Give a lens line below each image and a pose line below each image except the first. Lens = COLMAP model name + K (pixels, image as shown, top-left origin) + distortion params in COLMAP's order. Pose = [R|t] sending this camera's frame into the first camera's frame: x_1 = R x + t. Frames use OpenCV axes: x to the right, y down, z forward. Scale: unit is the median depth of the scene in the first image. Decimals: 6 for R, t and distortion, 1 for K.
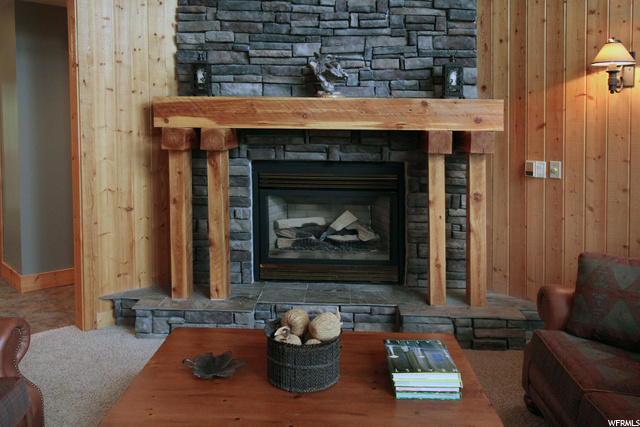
lens RADIAL K [[560.6, 0, 323.1], [0, 560.6, 147.2], [0, 0, 1]] dist [-0.000538, 0.005893]
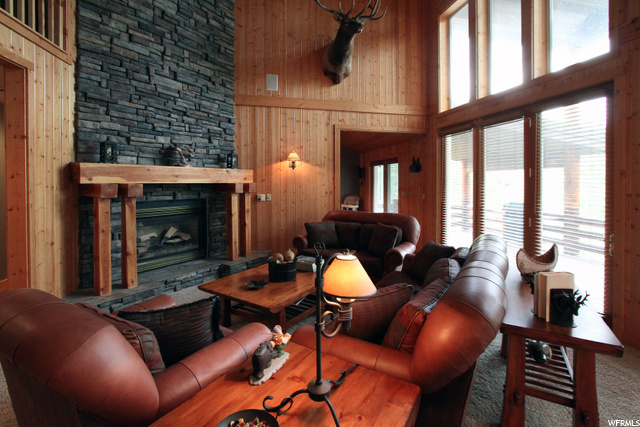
lens RADIAL K [[311.6, 0, 319.3], [0, 311.6, 180.9], [0, 0, 1]] dist [-0.005017, 0.001466]
pose [[0.514425, -0.010086, 0.857476, -0.645427], [0.036371, 0.999288, -0.010066, -0.011355], [-0.856764, 0.036366, 0.514425, 0.043178]]
